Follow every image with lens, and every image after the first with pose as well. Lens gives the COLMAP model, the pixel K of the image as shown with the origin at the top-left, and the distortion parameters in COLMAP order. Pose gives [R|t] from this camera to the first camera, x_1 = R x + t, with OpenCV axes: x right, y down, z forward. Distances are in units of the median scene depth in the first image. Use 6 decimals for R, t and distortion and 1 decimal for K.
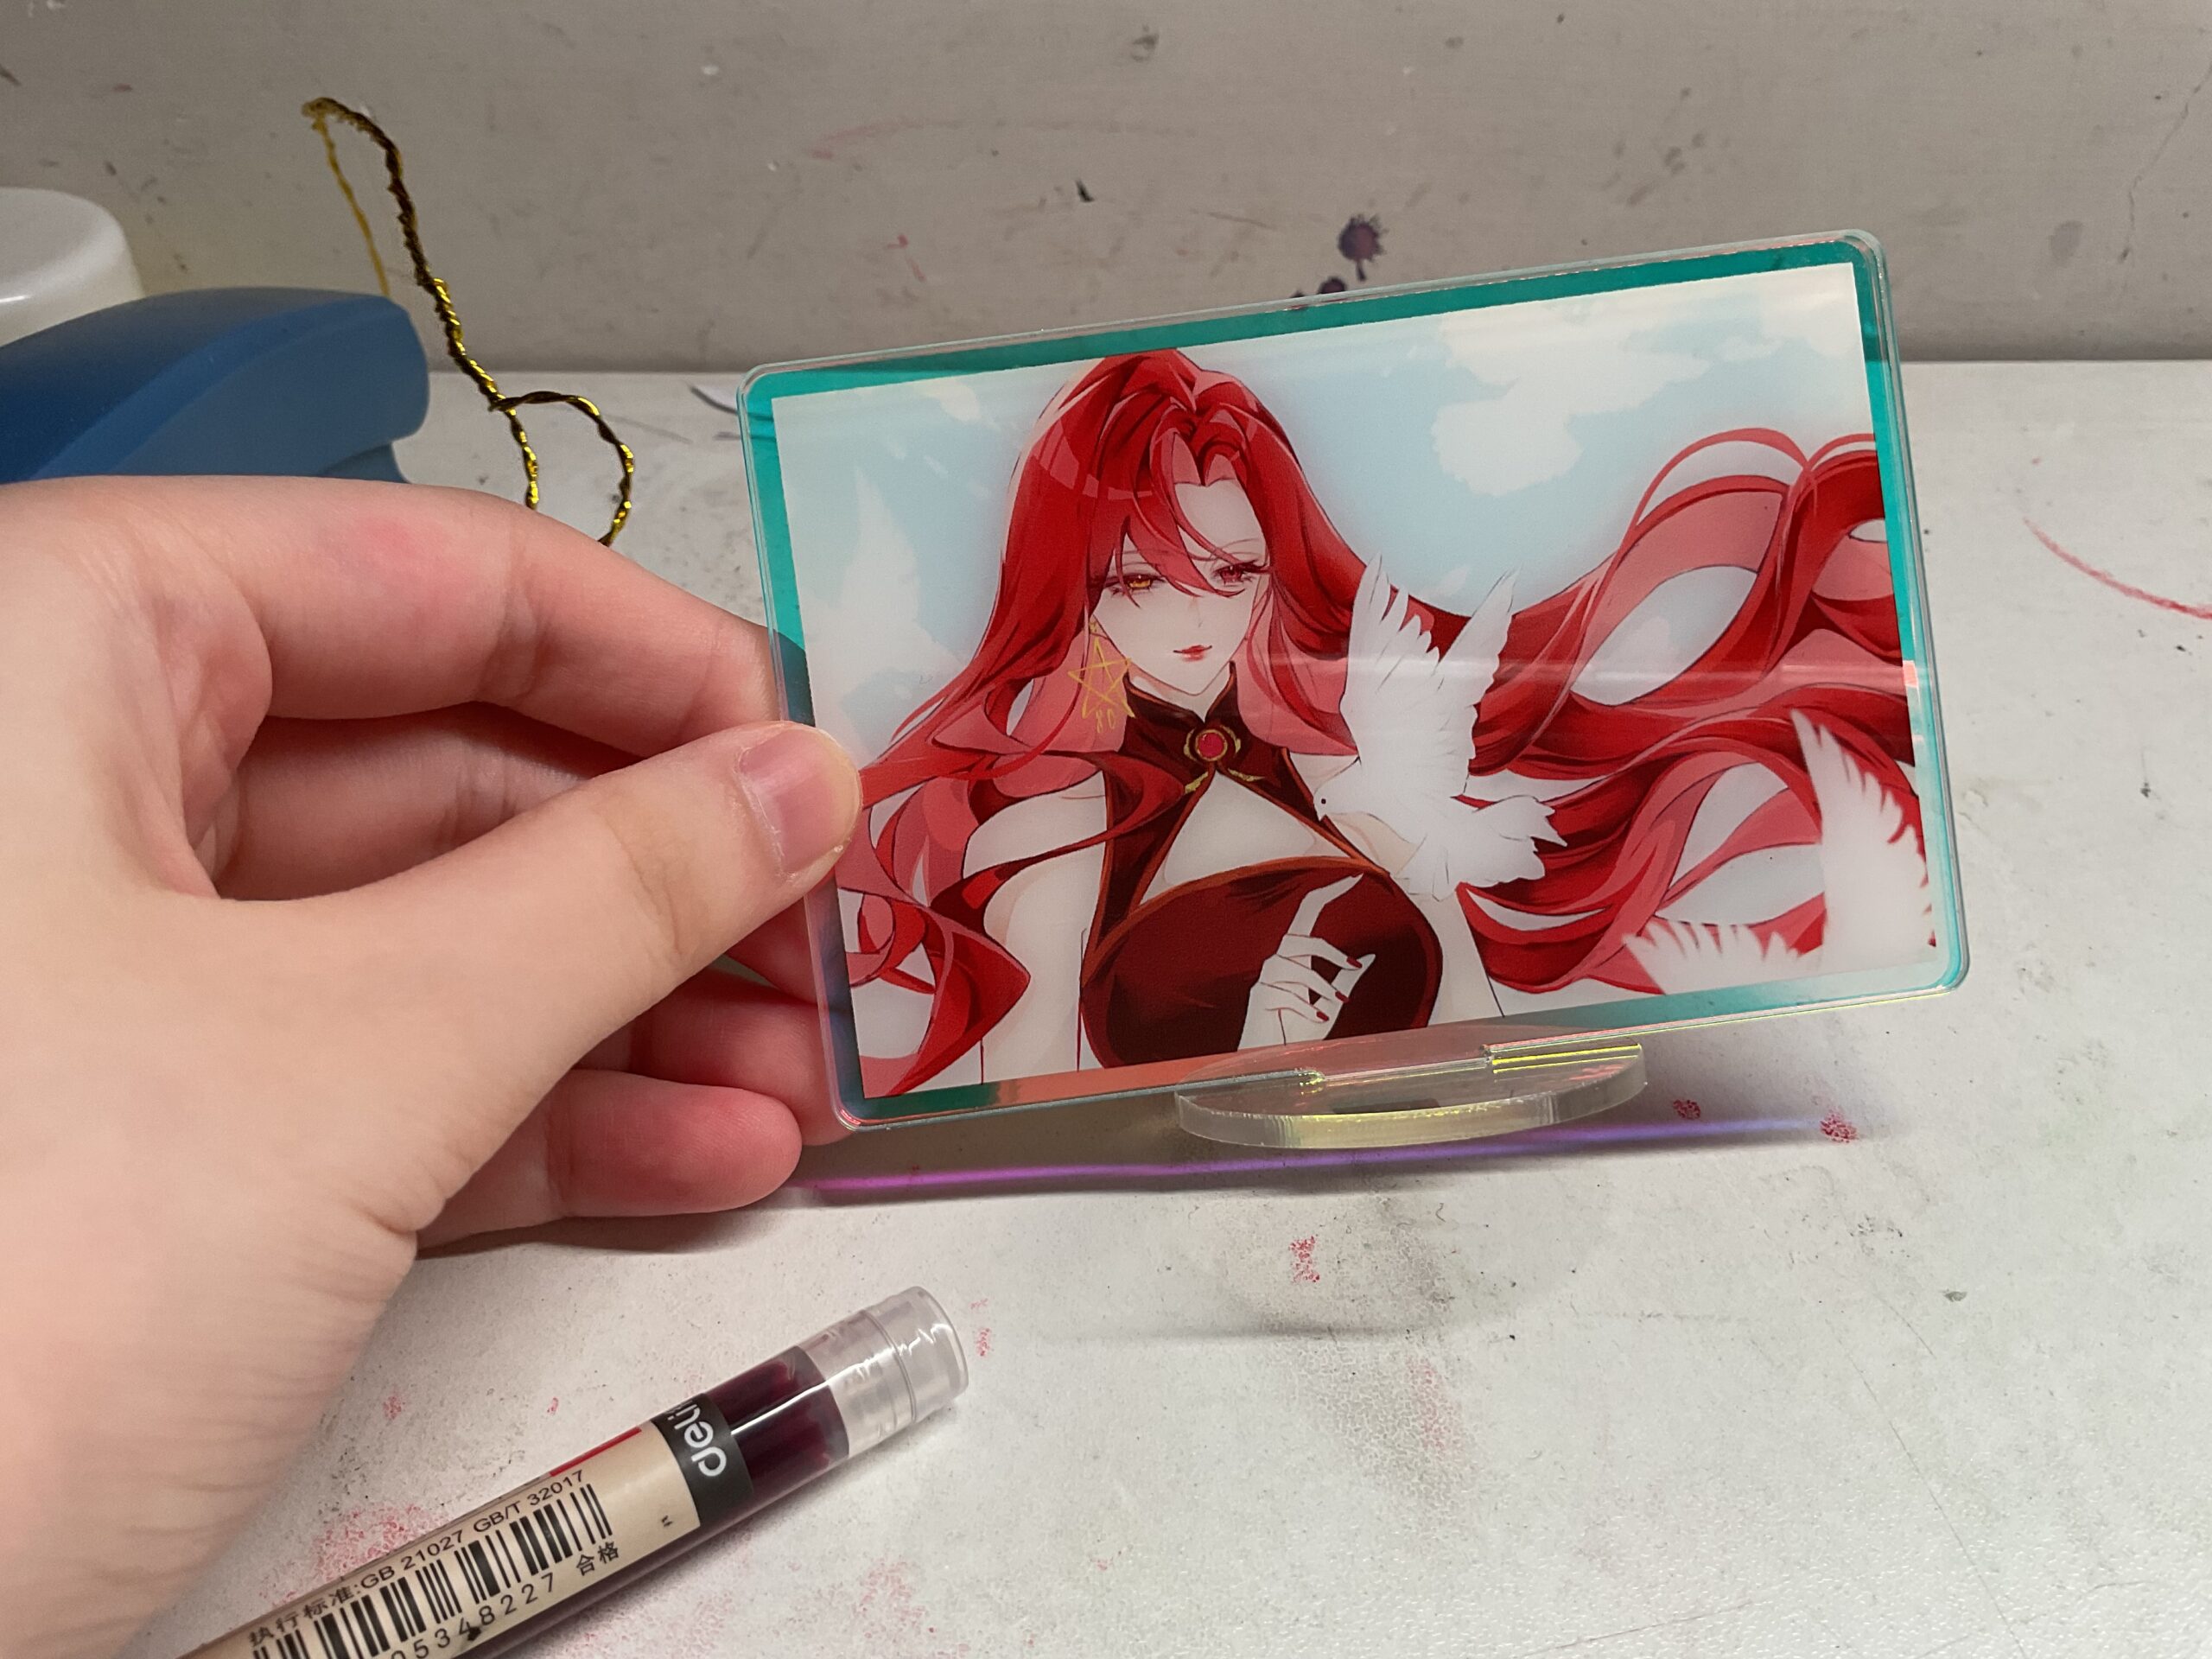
lens RADIAL K [[1851.3, 0, 1097.2], [0, 1851.3, 824.5], [0, 0, 1]] dist [0.011455, -0.039129]
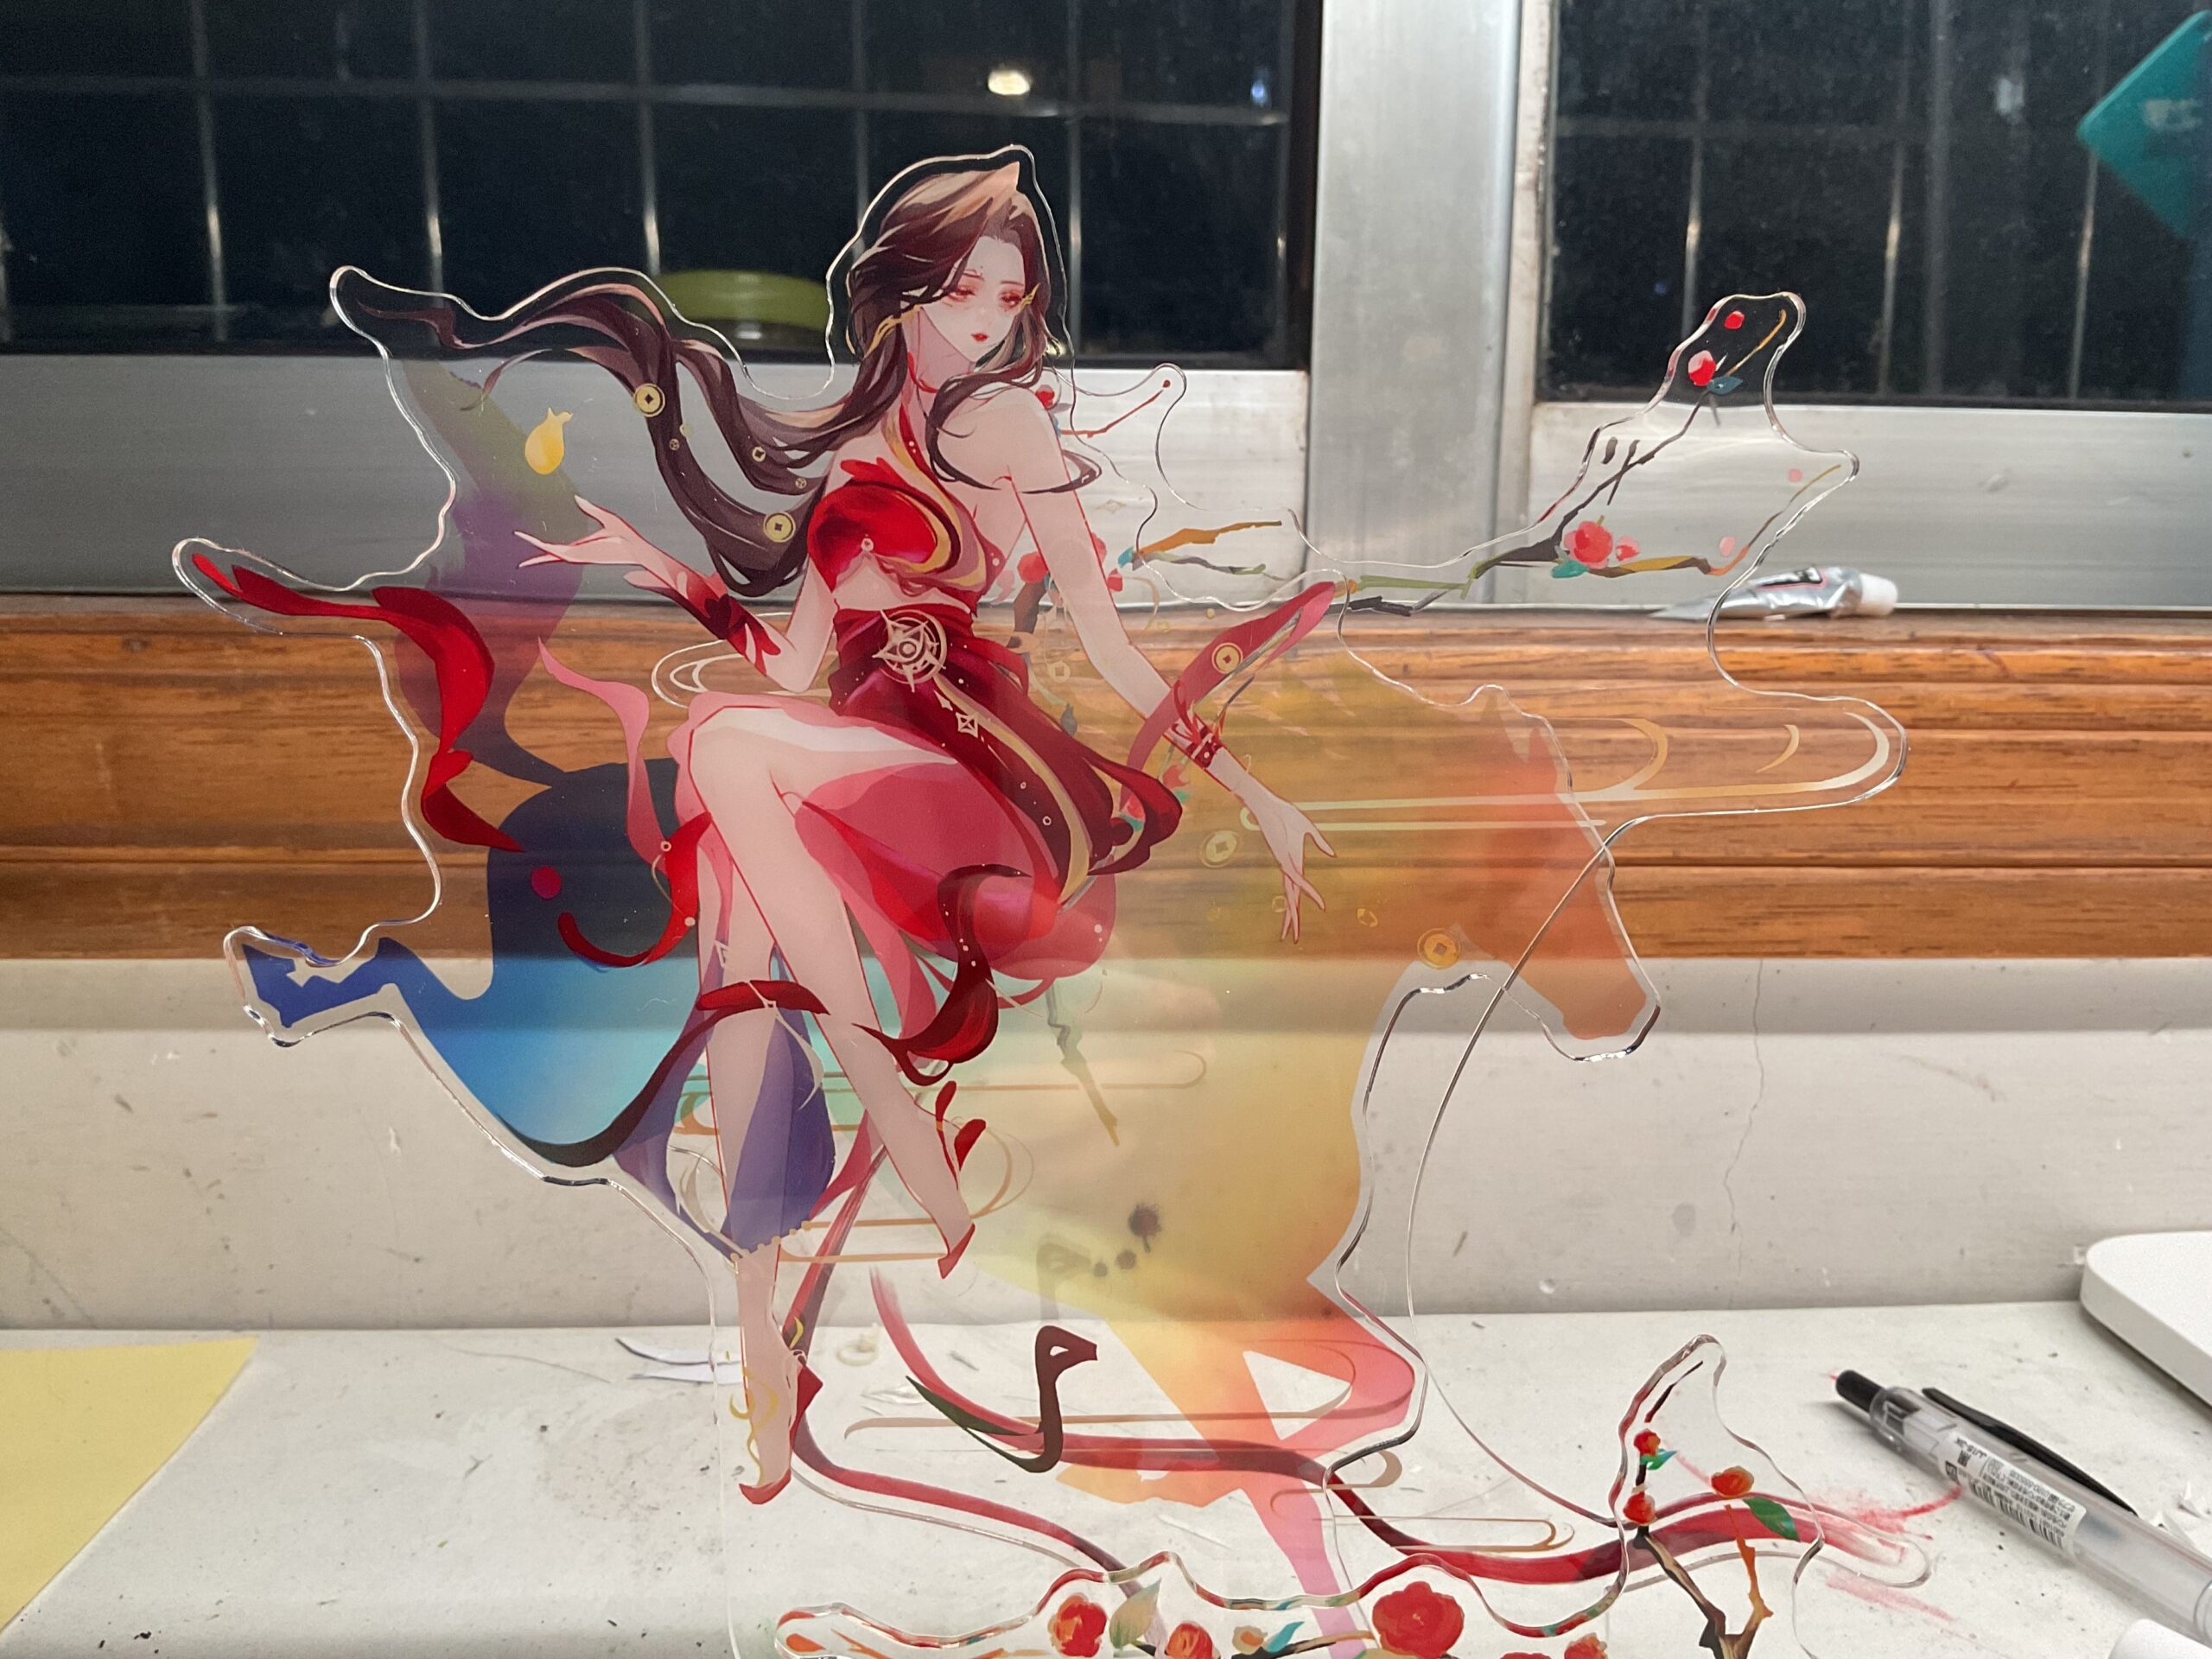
lens RADIAL K [[1851.3, 0, 1107.0], [0, 1851.3, 833.8], [0, 0, 1]] dist [0.011455, -0.039129]
pose [[0.999681, -0.000993, 0.025252, 0.050557], [0.013150, 0.873725, -0.486242, 0.048915], [-0.021581, 0.486419, 0.873459, -0.167168]]
